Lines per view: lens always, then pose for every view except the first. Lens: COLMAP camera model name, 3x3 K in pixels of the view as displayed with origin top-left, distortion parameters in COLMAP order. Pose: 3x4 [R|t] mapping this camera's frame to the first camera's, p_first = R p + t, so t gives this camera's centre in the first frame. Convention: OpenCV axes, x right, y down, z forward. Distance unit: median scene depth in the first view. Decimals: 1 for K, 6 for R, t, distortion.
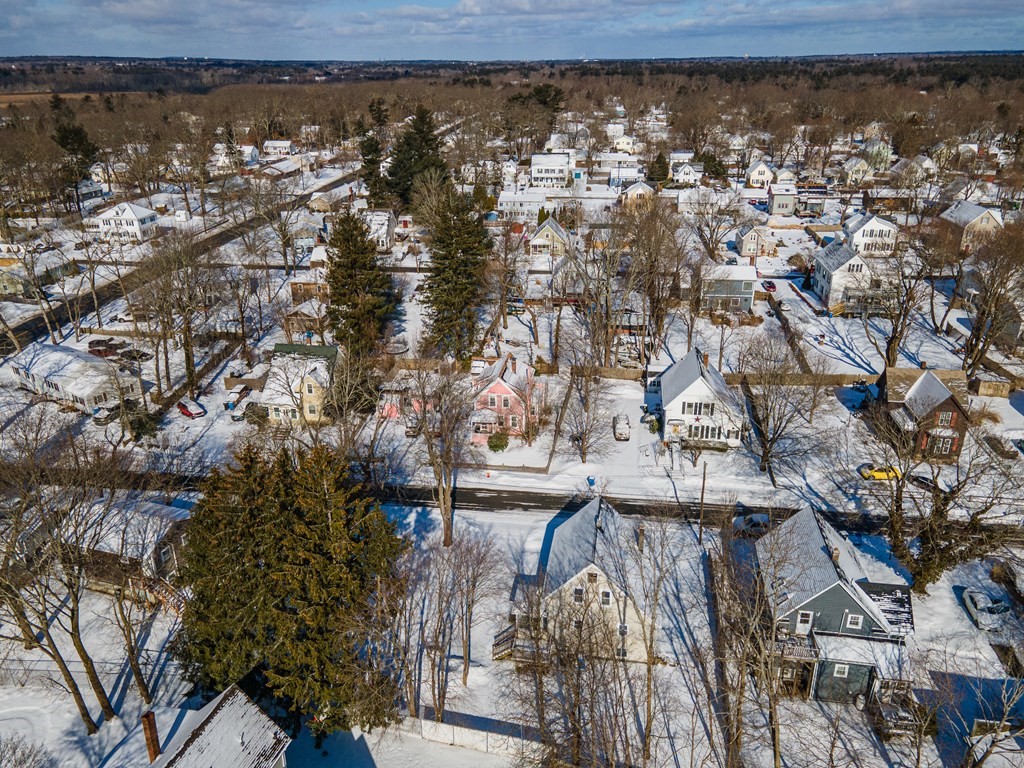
lens RADIAL K [[761.4, 0, 514.4], [0, 761.4, 384.0], [0, 0, 1]] dist [0.031208, 0.036063]
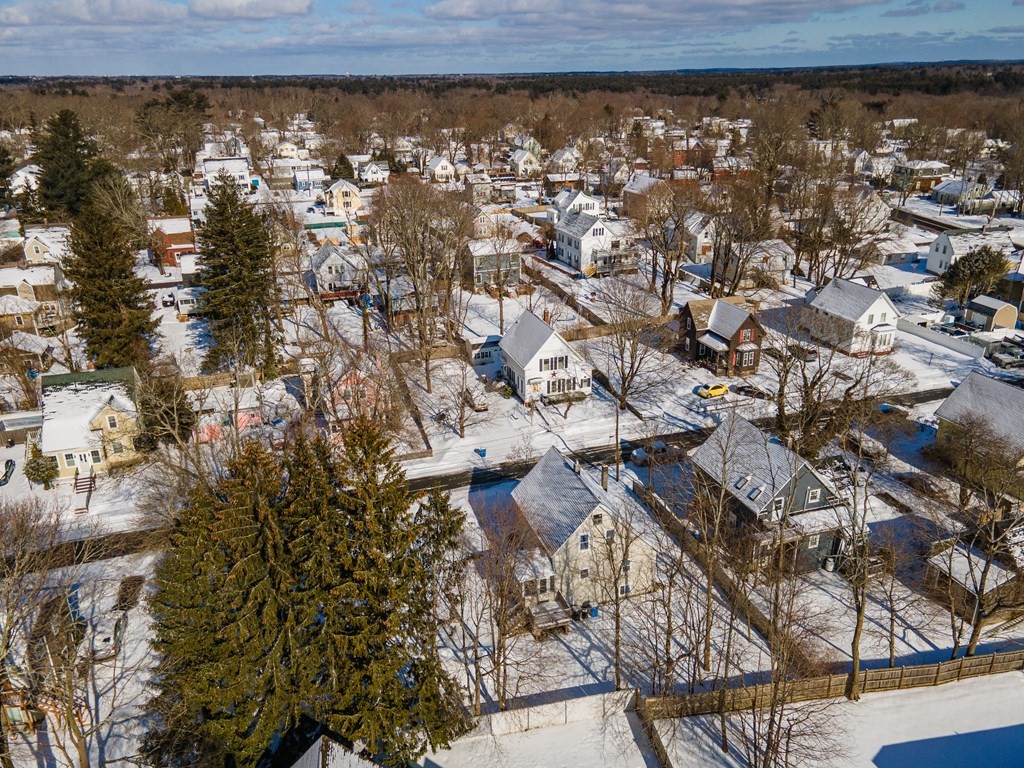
lens RADIAL K [[761.4, 0, 506.2], [0, 761.4, 387.4], [0, 0, 1]] dist [0.031208, 0.036063]
pose [[0.895558, -0.174142, 0.409451, -0.237600], [0.180641, 0.983278, 0.023092, 0.028390], [-0.406625, 0.053283, 0.912040, 0.096386]]
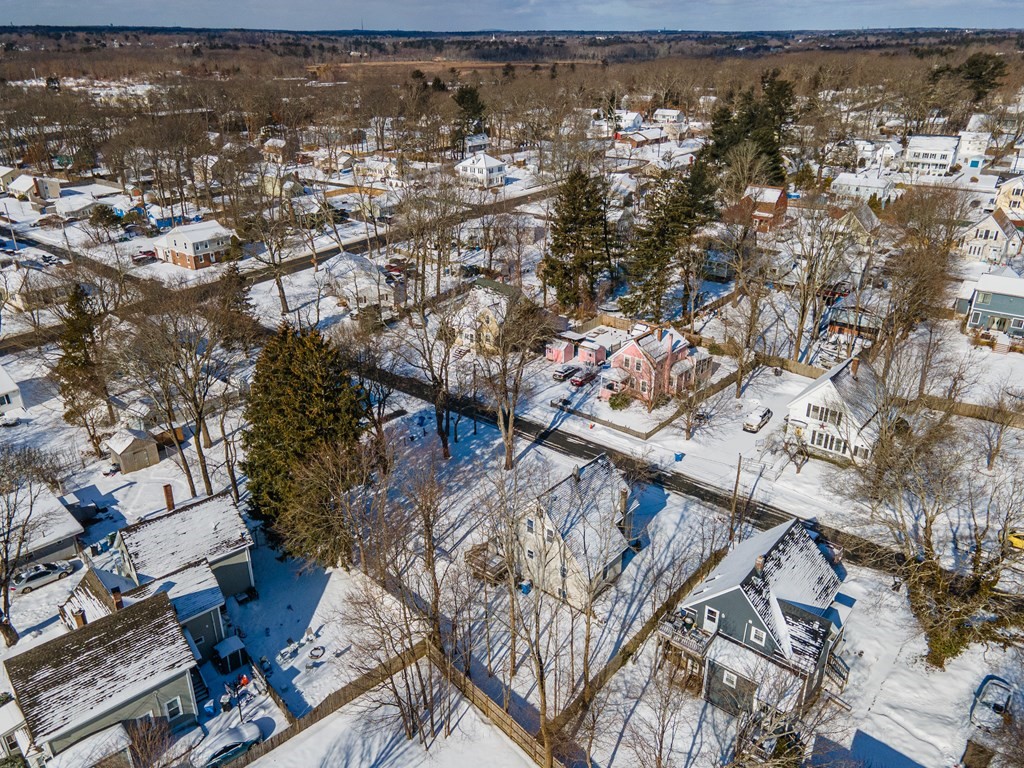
lens RADIAL K [[761.4, 0, 522.0], [0, 761.4, 383.6], [0, 0, 1]] dist [0.031208, 0.036063]
pose [[0.860485, 0.219840, -0.459604, 0.339583], [-0.205654, 0.975230, 0.081445, -0.003859], [0.466124, 0.024437, 0.884382, 0.024093]]
